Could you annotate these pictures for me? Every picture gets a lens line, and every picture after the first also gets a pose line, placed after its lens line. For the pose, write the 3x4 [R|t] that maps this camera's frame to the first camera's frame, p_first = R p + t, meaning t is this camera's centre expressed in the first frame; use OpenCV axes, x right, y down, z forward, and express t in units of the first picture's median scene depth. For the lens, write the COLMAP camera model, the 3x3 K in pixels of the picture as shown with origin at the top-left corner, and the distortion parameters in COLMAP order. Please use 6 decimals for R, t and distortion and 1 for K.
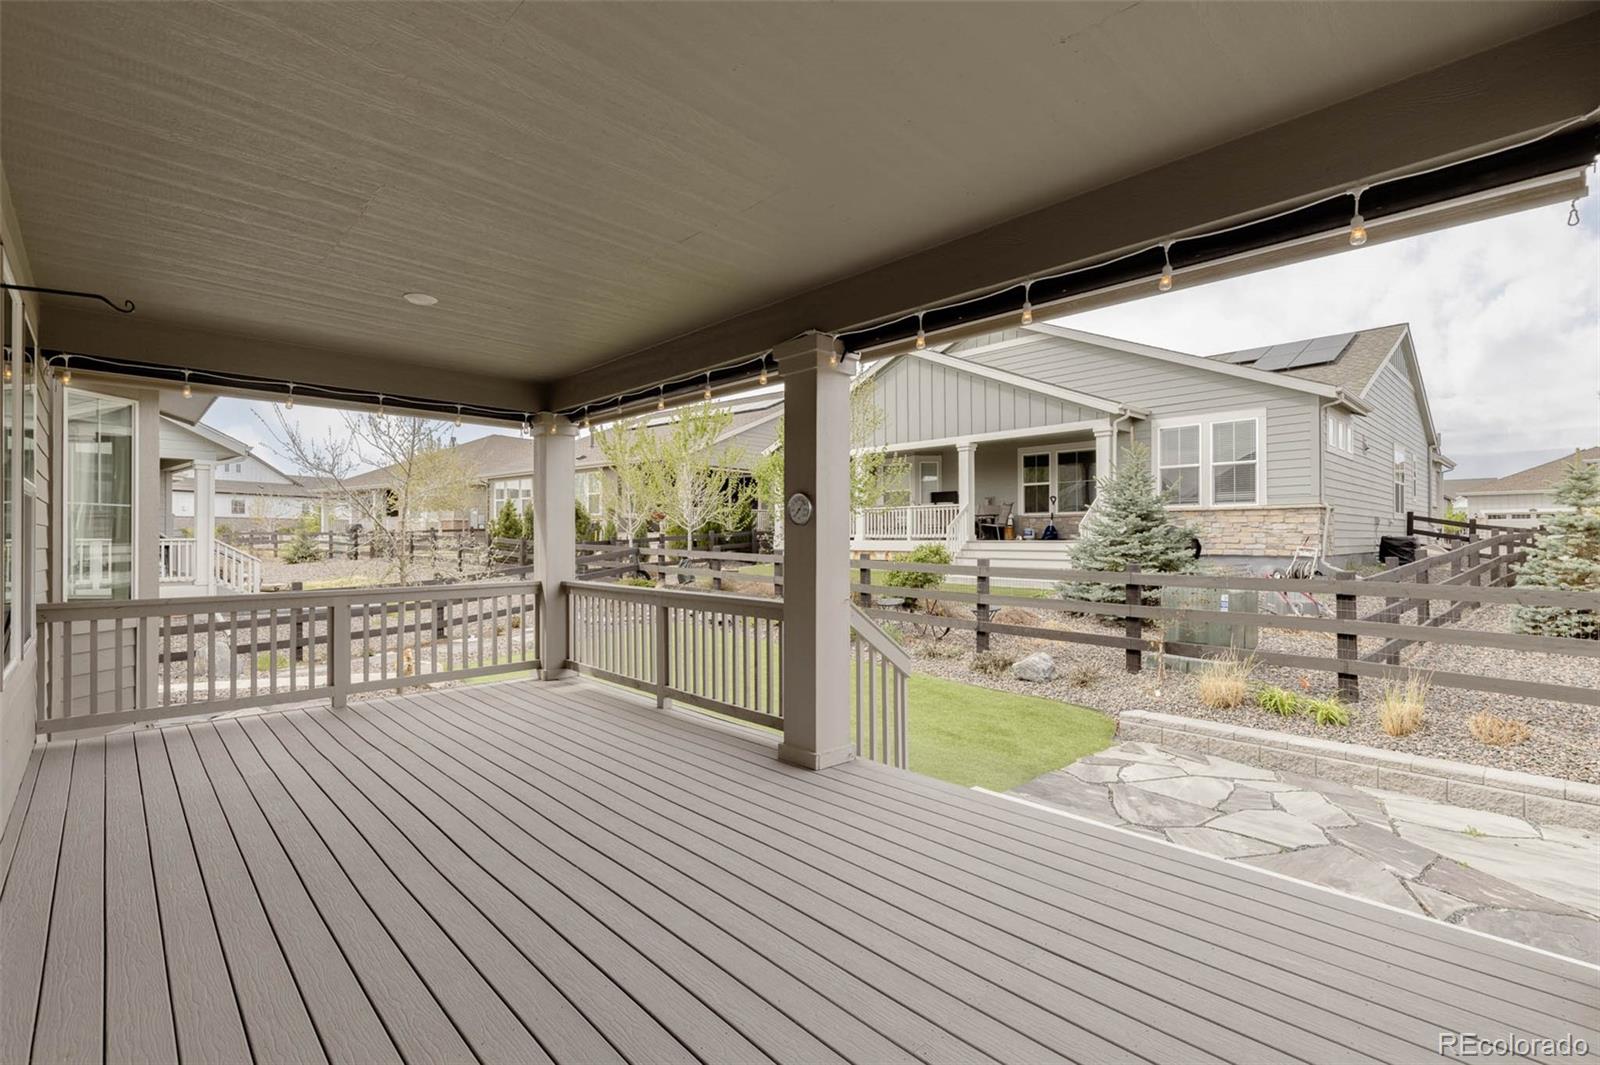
lens RADIAL K [[721.5, 0, 798.0], [0, 721.5, 529.9], [0, 0, 1]] dist [0.001912, 0.000222]
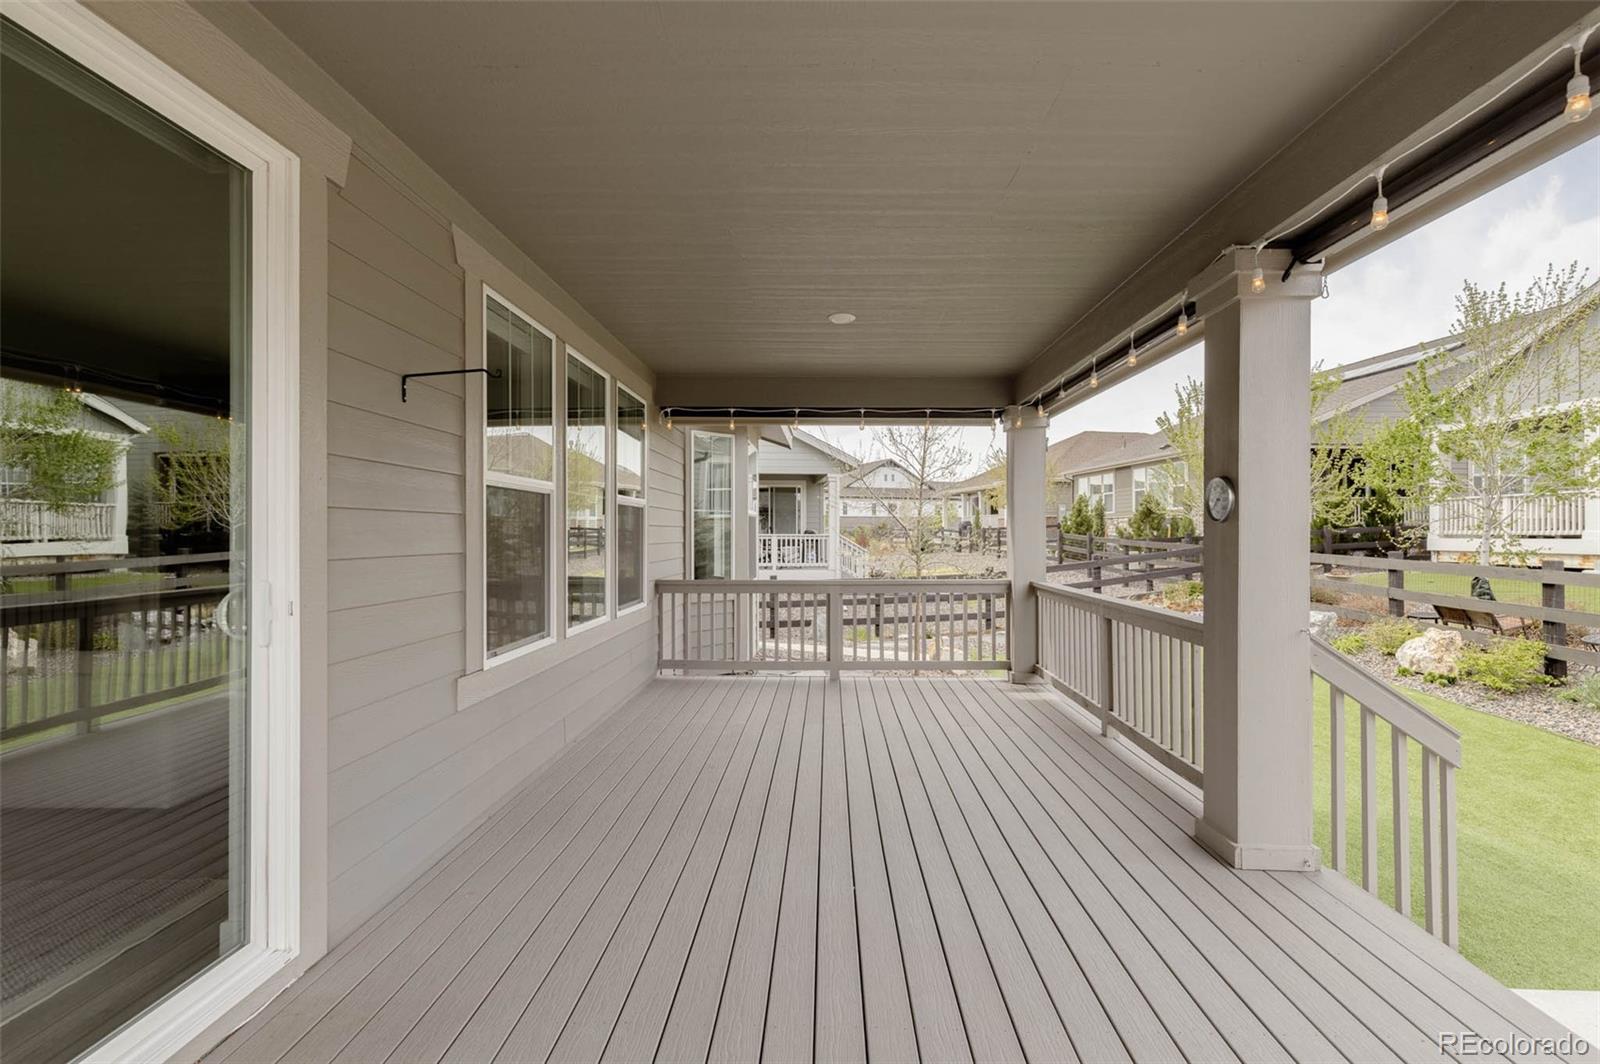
lens RADIAL K [[721.5, 0, 811.1], [0, 721.5, 532.1], [0, 0, 1]] dist [0.001912, 0.000222]
pose [[0.703664, 0.000692, -0.710532, 0.159577], [0.006017, 0.999958, 0.006932, -0.002810], [0.710507, -0.009153, 0.703630, 0.141582]]
